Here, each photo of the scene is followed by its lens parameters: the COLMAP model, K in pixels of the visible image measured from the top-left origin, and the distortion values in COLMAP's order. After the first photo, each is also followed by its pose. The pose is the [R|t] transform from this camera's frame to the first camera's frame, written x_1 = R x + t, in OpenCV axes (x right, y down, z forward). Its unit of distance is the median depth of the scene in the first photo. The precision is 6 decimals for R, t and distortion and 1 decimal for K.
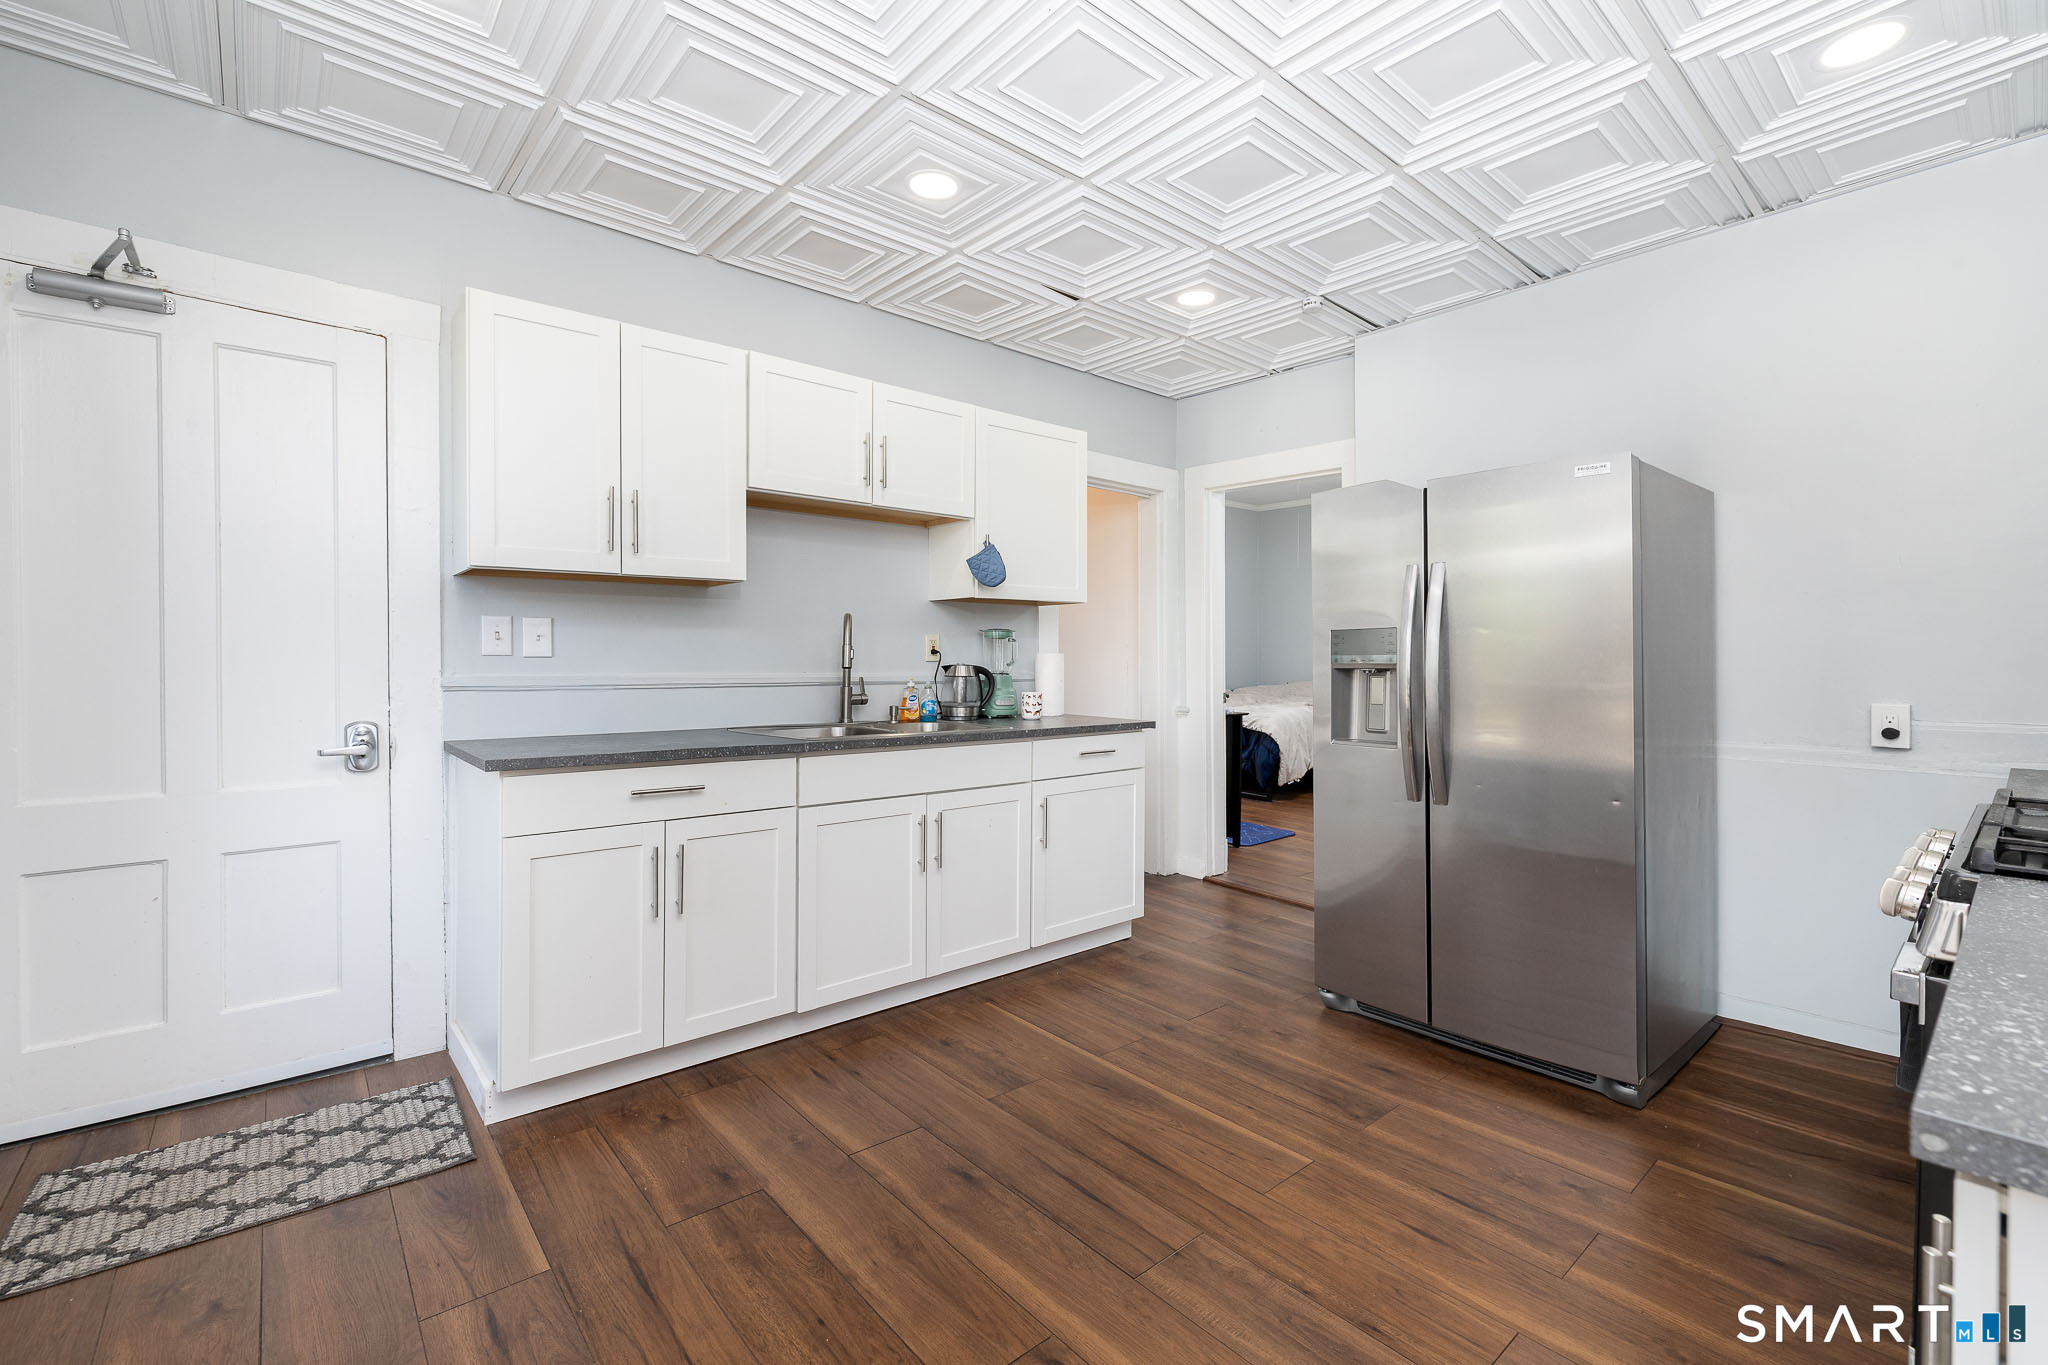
lens RADIAL K [[866.2, 0, 1018.6], [0, 866.2, 666.1], [0, 0, 1]] dist [-0.002581, 0.000183]
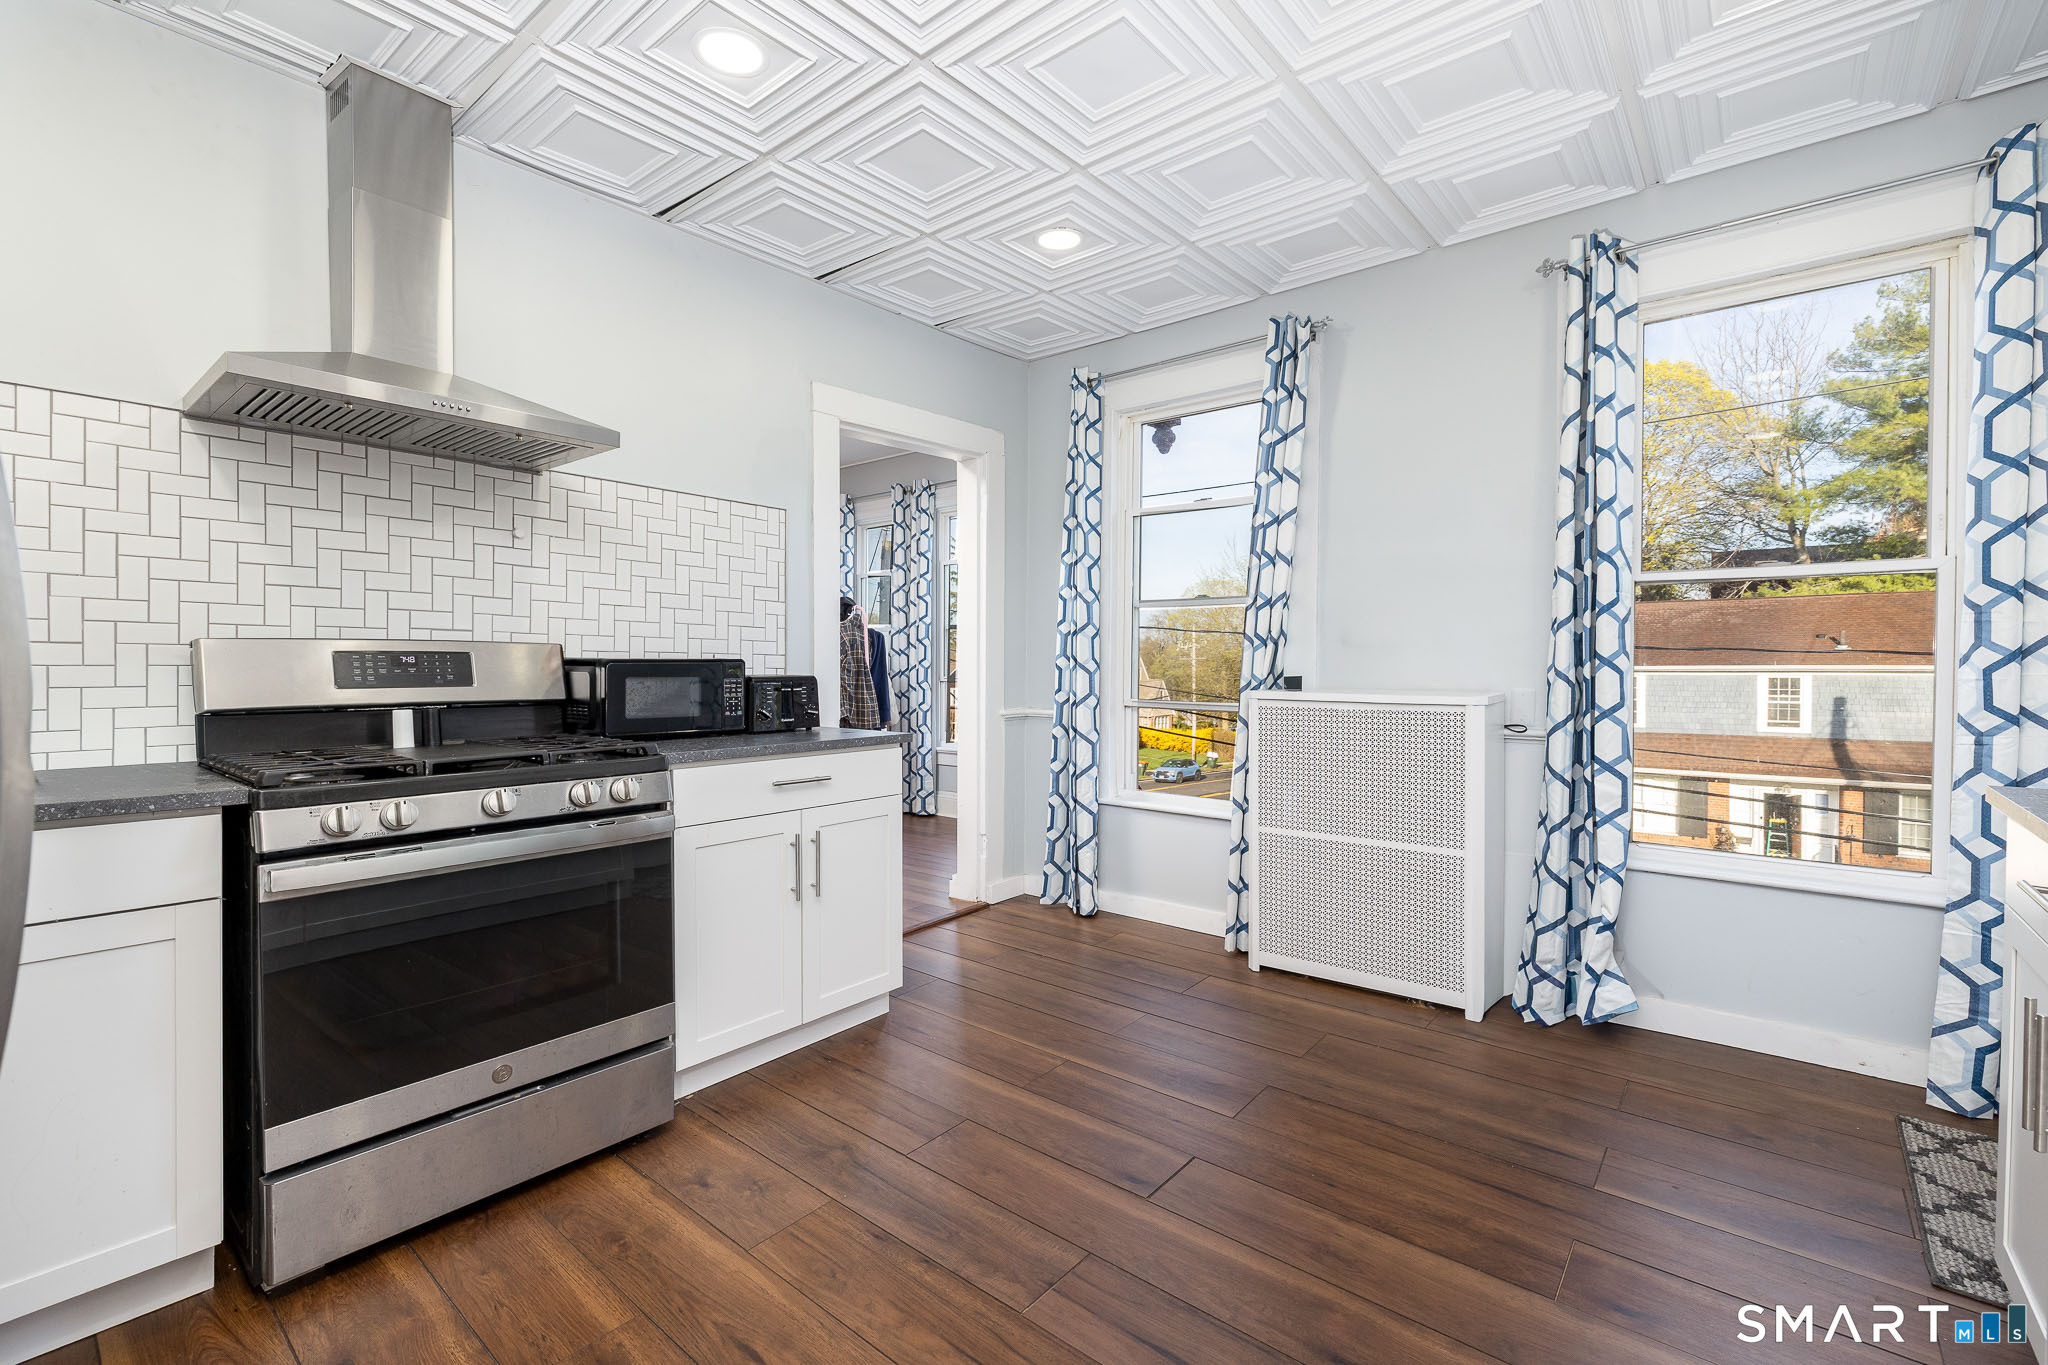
lens RADIAL K [[866.2, 0, 1030.7], [0, 866.2, 682.5], [0, 0, 1]] dist [-0.002581, 0.000183]
pose [[-0.984570, 0.002581, -0.174974, 0.371196], [-0.000225, 0.999872, 0.016015, 0.018377], [0.174993, 0.015807, -0.984443, 1.934555]]
